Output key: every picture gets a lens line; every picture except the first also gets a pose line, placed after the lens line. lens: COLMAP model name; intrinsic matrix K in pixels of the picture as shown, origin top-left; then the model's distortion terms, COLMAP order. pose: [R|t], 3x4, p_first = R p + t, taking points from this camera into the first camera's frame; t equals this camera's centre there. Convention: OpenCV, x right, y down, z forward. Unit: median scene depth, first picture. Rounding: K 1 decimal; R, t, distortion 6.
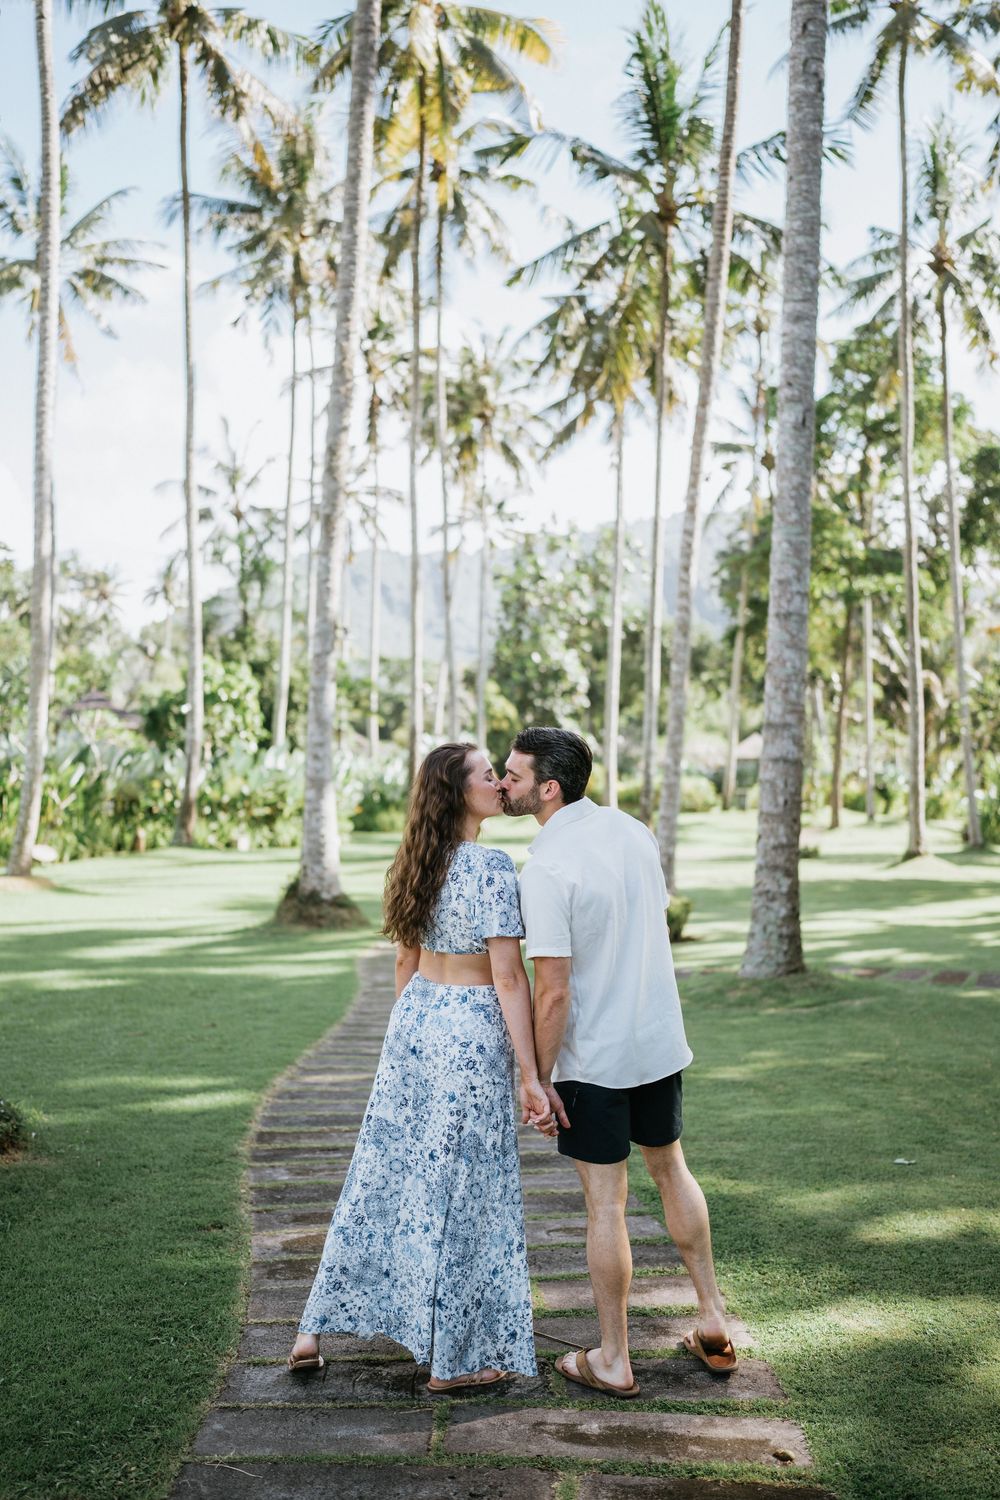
lens RADIAL K [[1457.1, 0, 500.0], [0, 1457.1, 750.0], [0, 0, 1]] dist [-0.007473, 0.010179]
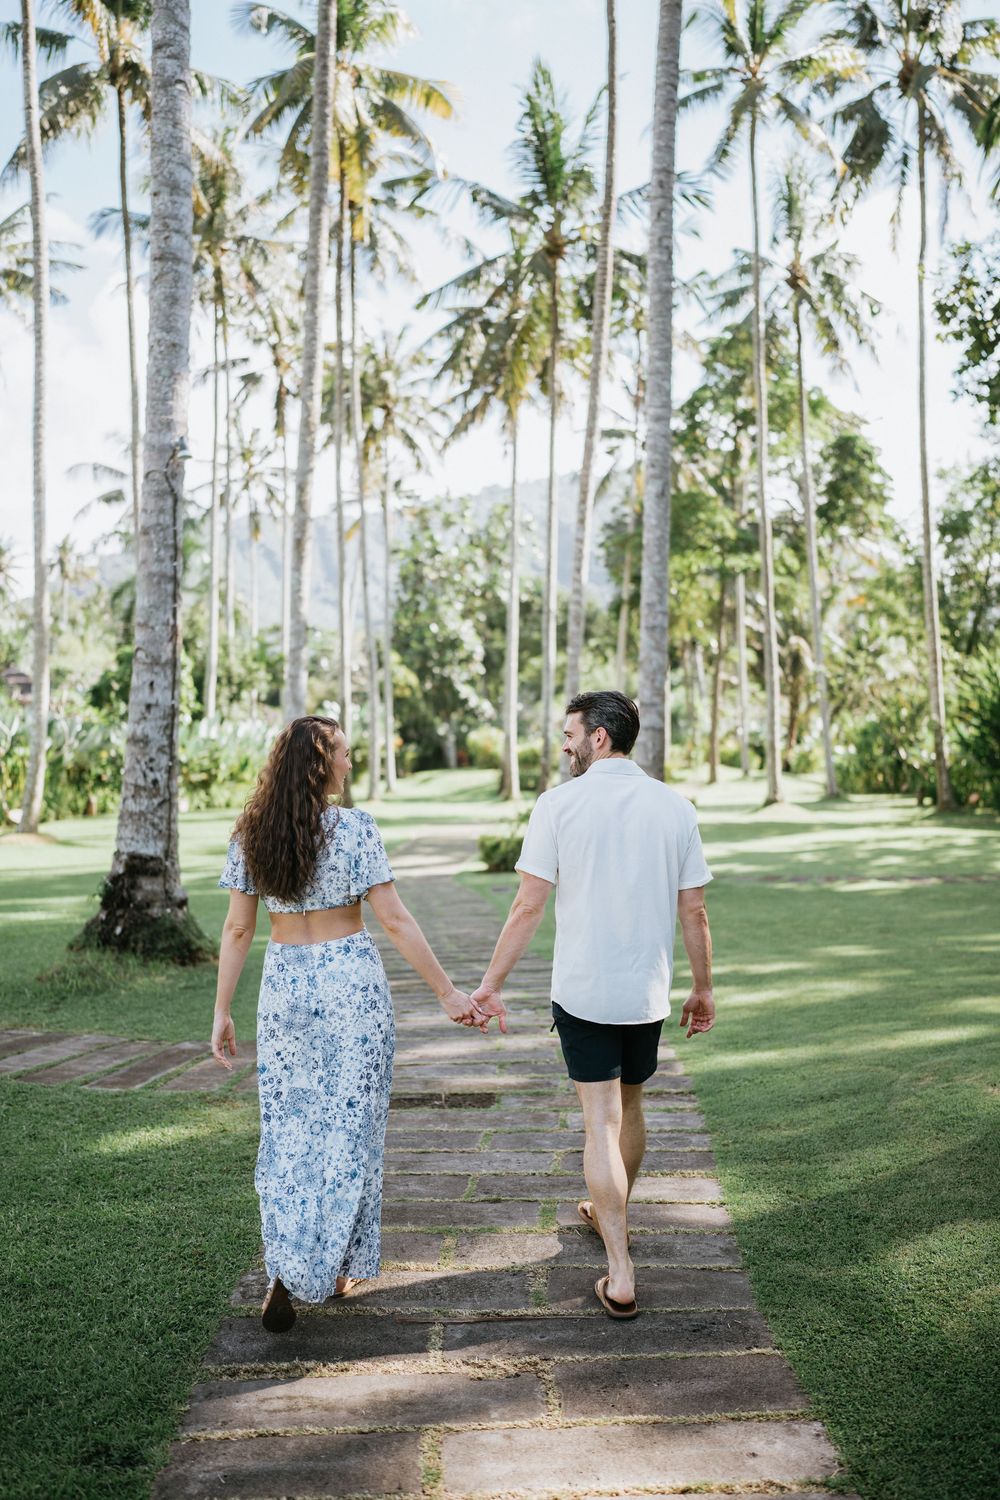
lens RADIAL K [[1457.4, 0, 495.7], [0, 1457.4, 735.7], [0, 0, 1]] dist [-0.006670, 0.007499]
pose [[0.997216, -0.017671, 0.072446, -0.017236], [0.016555, 0.999735, 0.015978, -0.003030], [-0.072709, -0.014734, 0.997244, -0.114568]]
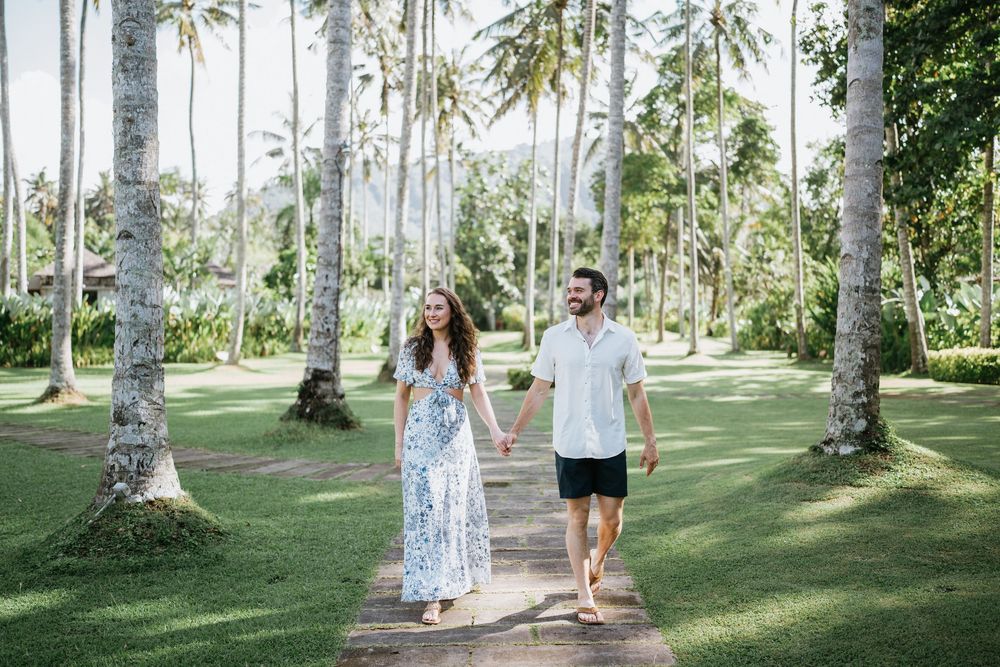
lens RADIAL K [[971.7, 0, 505.4], [0, 971.7, 320.1], [0, 0, 1]] dist [-0.010002, 0.015686]
pose [[0.998461, -0.005264, 0.055204, -0.018818], [0.003855, 0.999665, 0.025601, -0.002706], [-0.055320, -0.025349, 0.998147, -0.168211]]
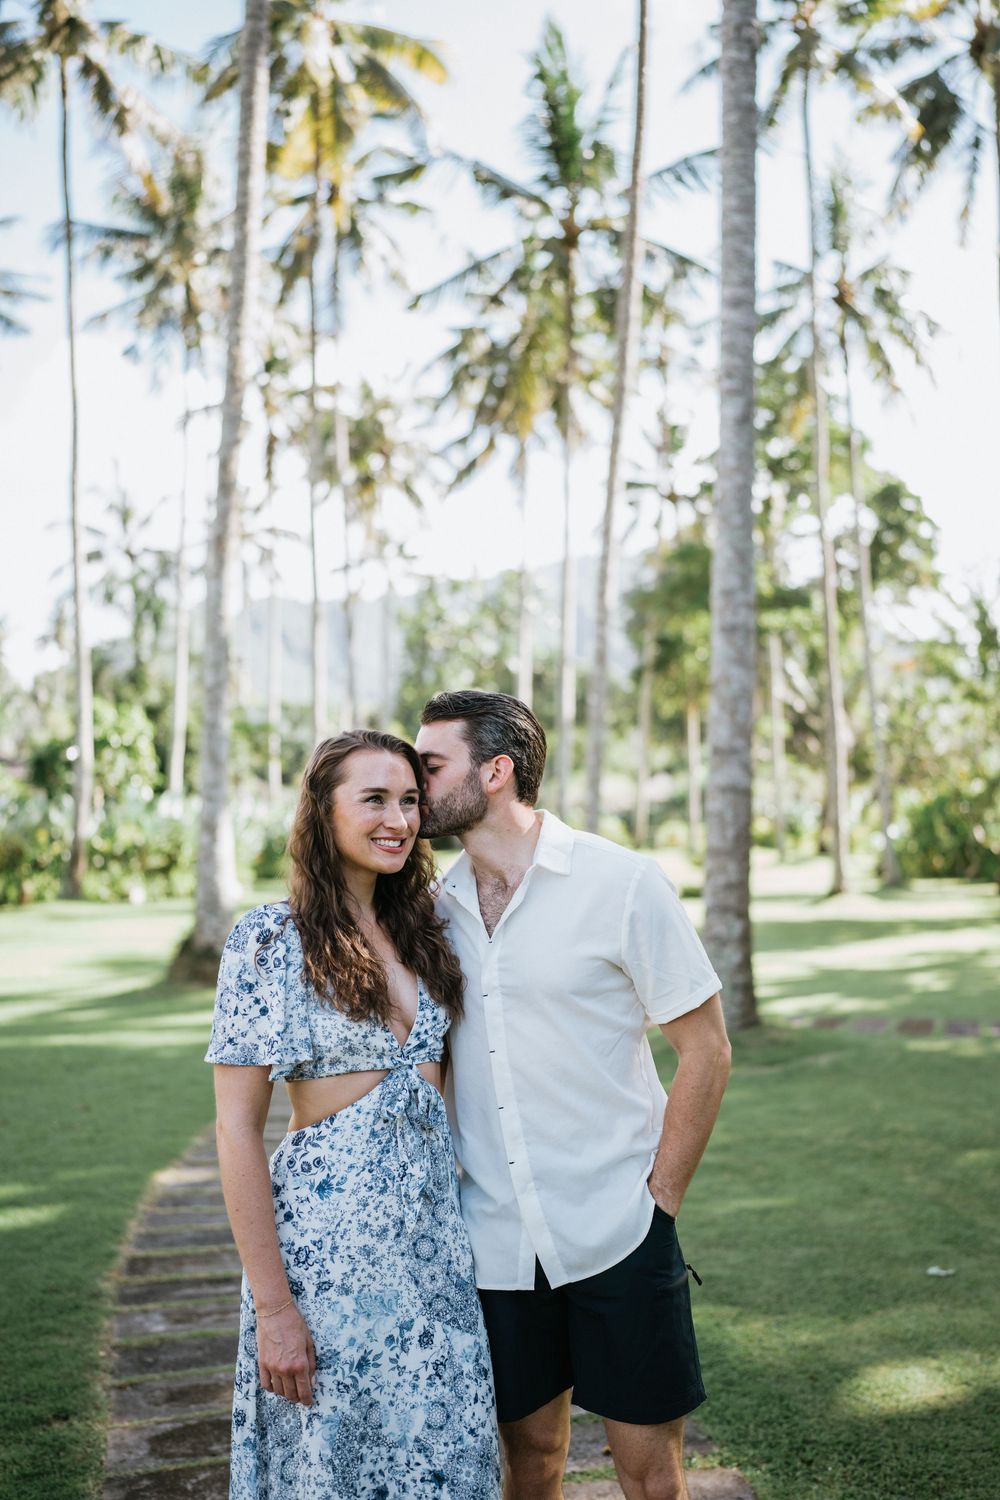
lens RADIAL K [[1460.3, 0, 500.0], [0, 1460.3, 750.0], [0, 0, 1]] dist [0.009786, 0.011879]
pose [[0.997675, -0.014755, 0.066538, -0.002124], [0.016808, 0.999396, -0.030402, 0.002076], [-0.066049, 0.031450, 0.997321, 0.028468]]
